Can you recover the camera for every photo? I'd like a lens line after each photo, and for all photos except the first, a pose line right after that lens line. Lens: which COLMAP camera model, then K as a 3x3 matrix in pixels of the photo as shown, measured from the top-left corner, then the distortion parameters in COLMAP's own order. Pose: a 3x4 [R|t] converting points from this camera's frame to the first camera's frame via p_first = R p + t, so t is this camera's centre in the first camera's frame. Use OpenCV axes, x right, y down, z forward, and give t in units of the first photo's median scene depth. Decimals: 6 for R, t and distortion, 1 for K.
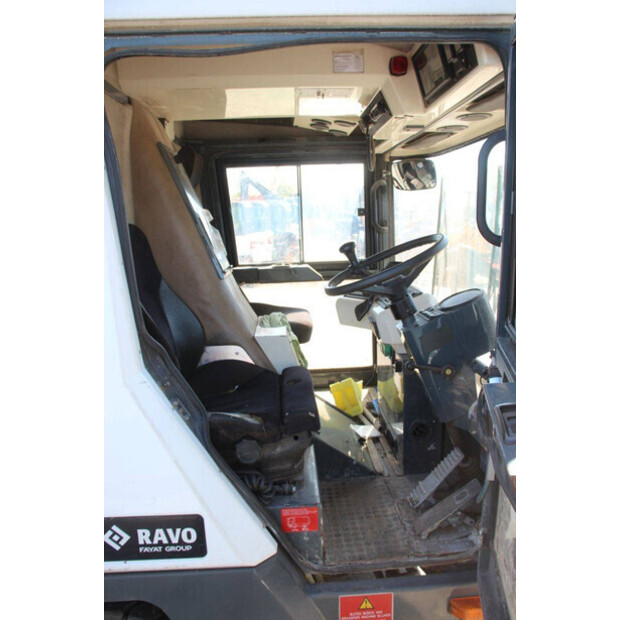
lens RADIAL K [[512.5, 0, 310.0], [0, 512.5, 310.0], [0, 0, 1]] dist [-0.162840, 0.119080]
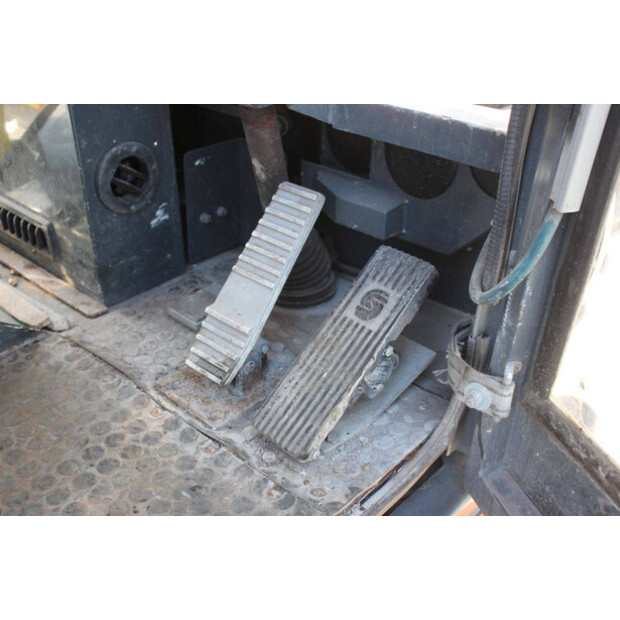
lens RADIAL K [[700.0, 0, 310.0], [0, 700.0, 310.0], [0, 0, 1]] dist [-0.021656, 0.043382]
pose [[0.705556, -0.317212, 0.633693, -0.030379], [0.082705, 0.924969, 0.370935, 0.153987], [-0.703811, -0.209306, 0.678853, 0.555274]]
